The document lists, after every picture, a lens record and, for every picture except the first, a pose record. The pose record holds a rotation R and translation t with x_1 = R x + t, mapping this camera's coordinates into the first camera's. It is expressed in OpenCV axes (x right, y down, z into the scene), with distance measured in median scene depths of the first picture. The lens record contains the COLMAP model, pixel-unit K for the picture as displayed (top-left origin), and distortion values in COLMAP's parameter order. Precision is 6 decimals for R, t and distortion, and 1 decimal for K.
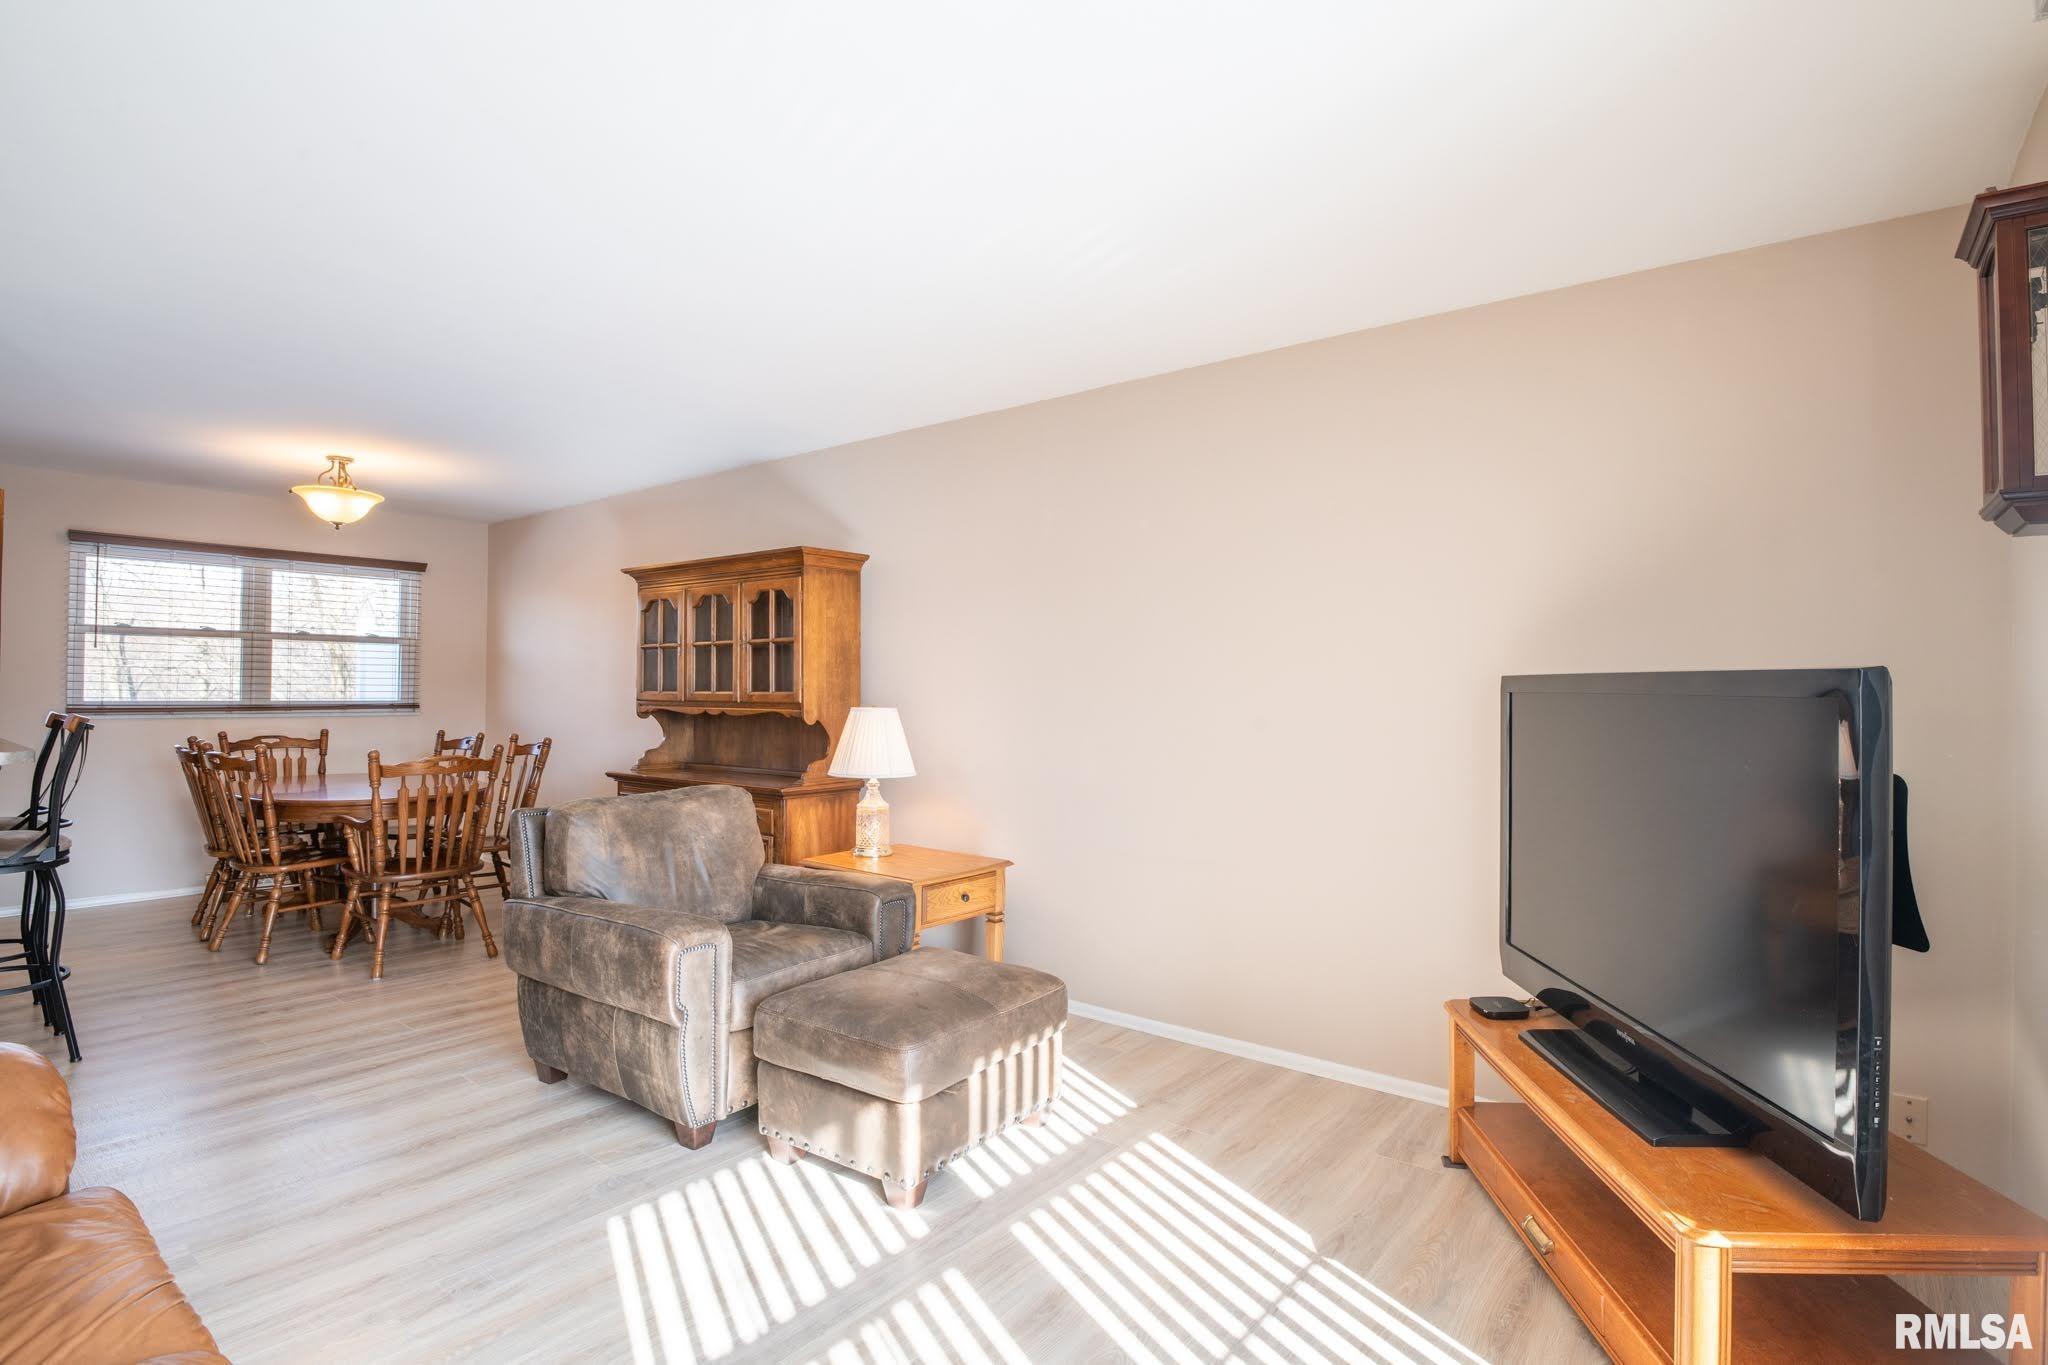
lens RADIAL K [[1001.3, 0, 1026.5], [0, 1001.3, 676.9], [0, 0, 1]] dist [-0.025503, -0.002584]
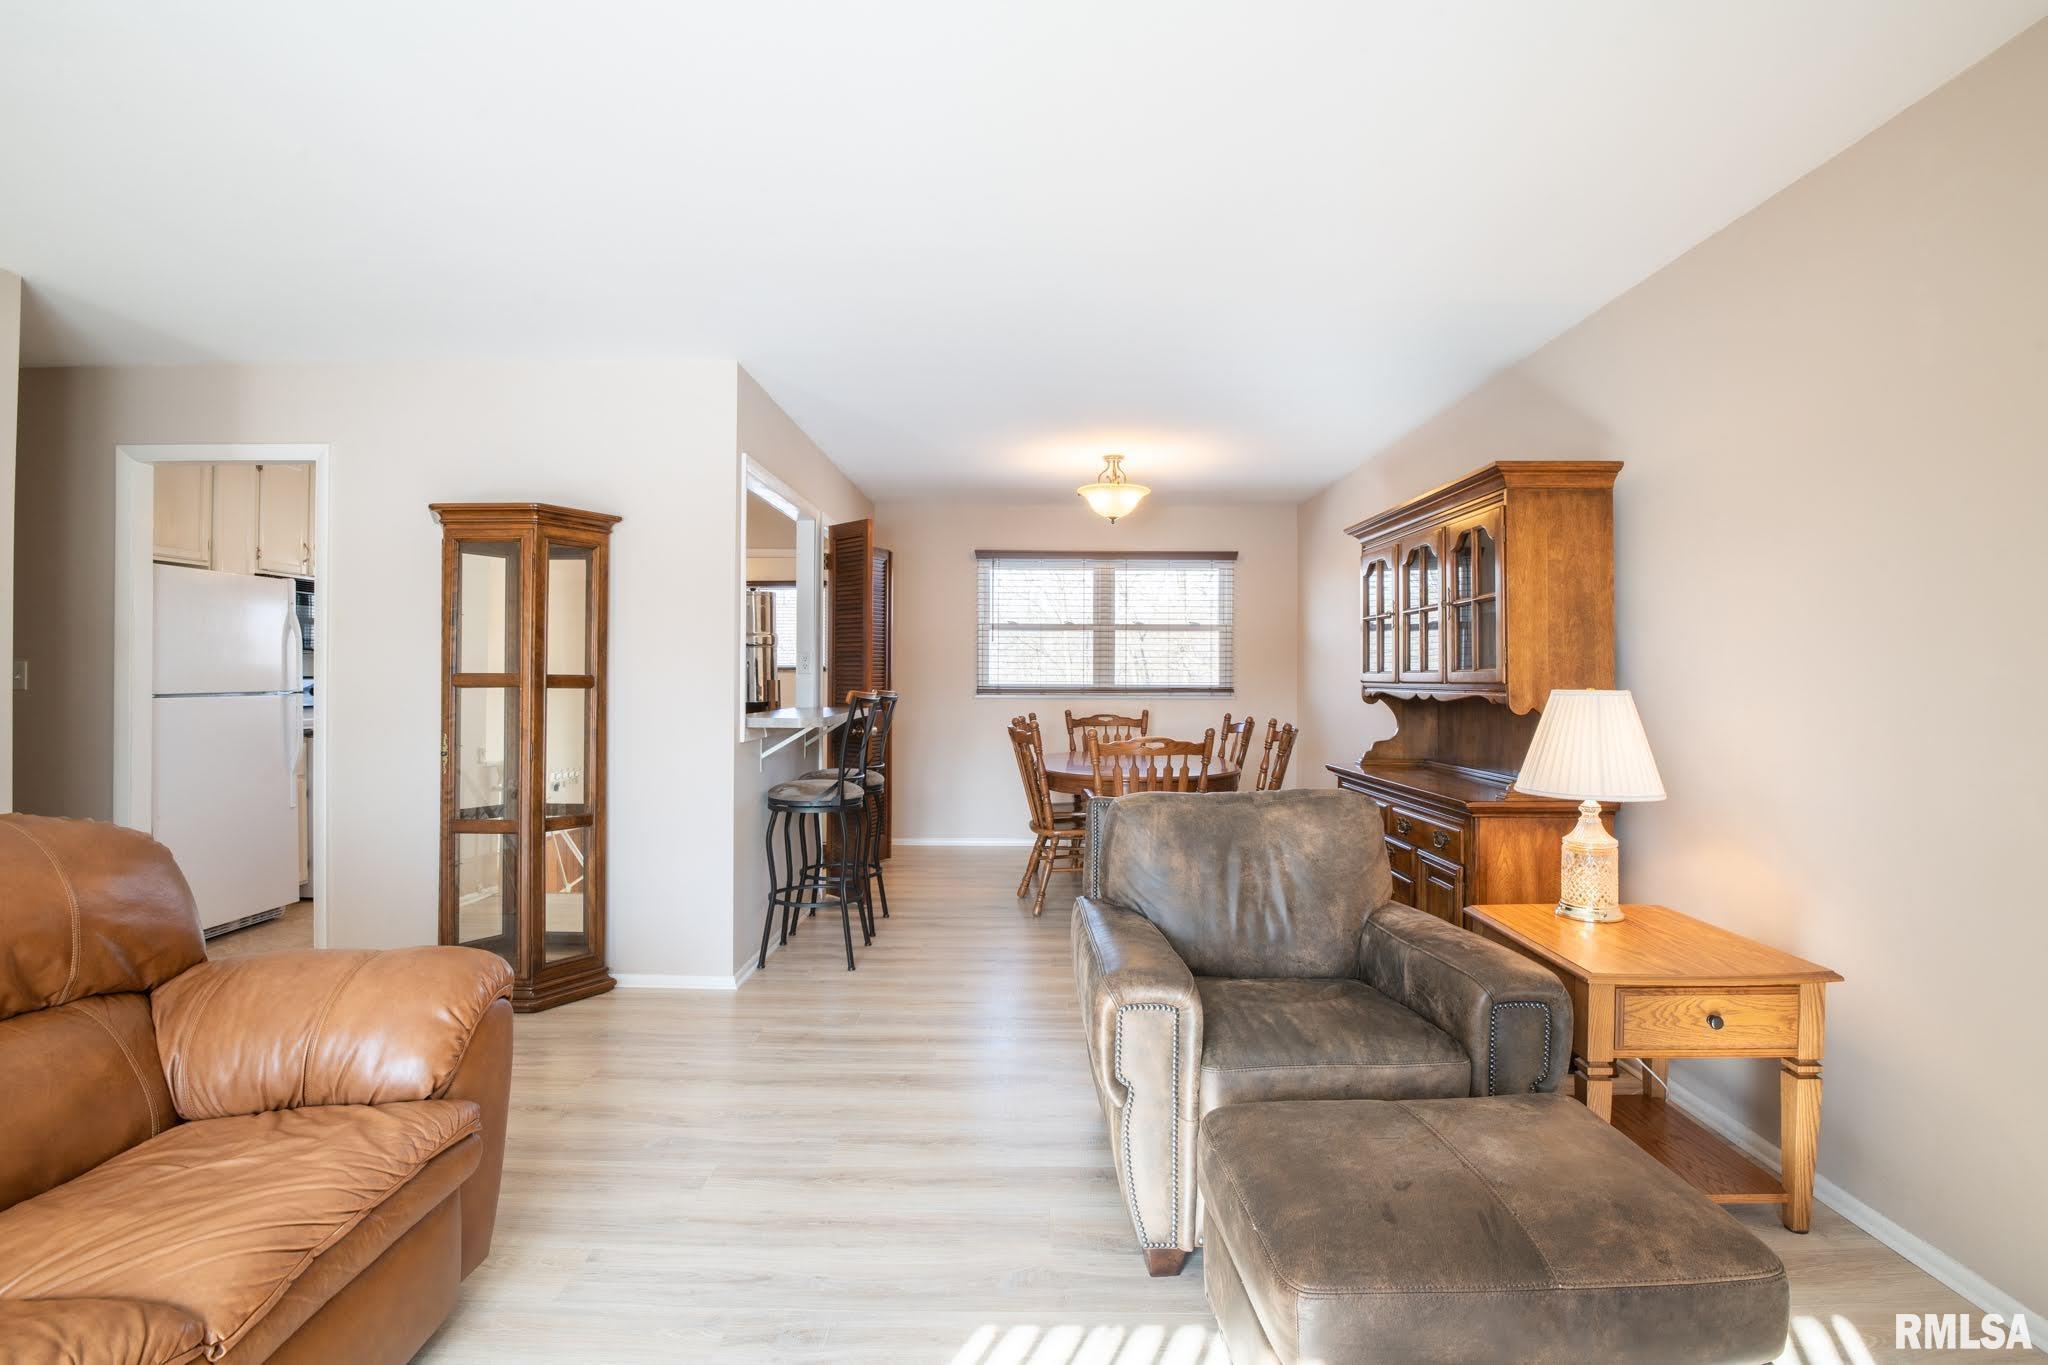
lens RADIAL K [[1001.3, 0, 1026.5], [0, 1001.3, 676.9], [0, 0, 1]] dist [-0.025503, -0.002584]
pose [[0.613877, -0.003807, -0.789393, 0.104135], [0.010504, 0.999939, 0.003345, 0.012879], [0.789332, -0.010345, 0.613880, 0.252010]]
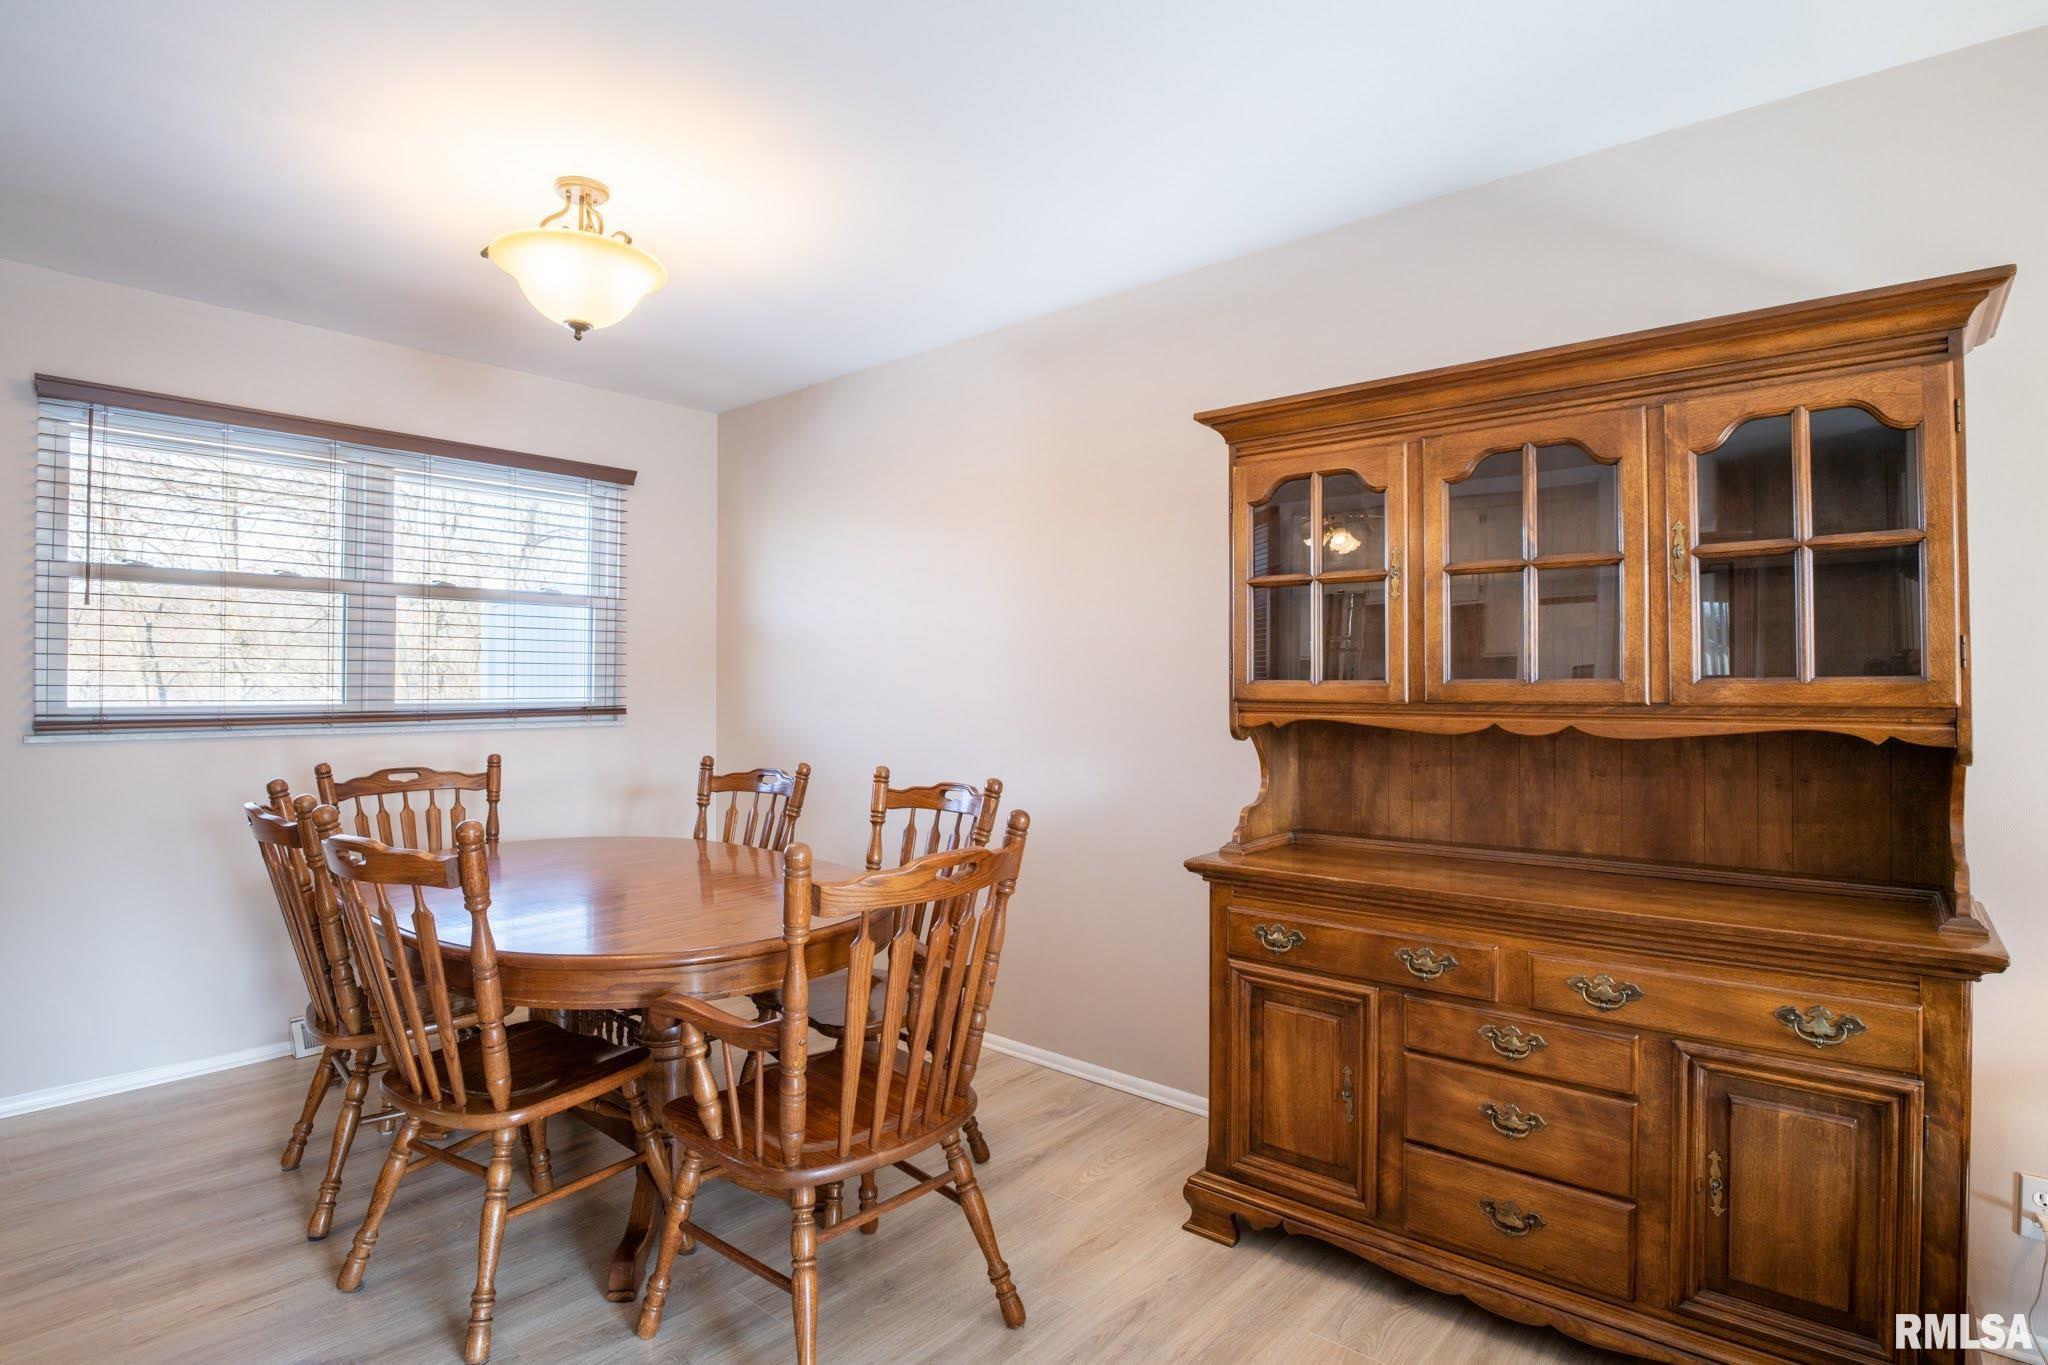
lens RADIAL K [[1032.4, 0, 1013.2], [0, 1032.4, 680.7], [0, 0, 1]] dist [-0.031642, -0.001399]
pose [[0.999051, -0.005911, -0.043161, -0.468647], [0.006340, 0.999932, 0.009815, 0.009053], [0.043100, -0.010079, 0.999020, 0.520728]]
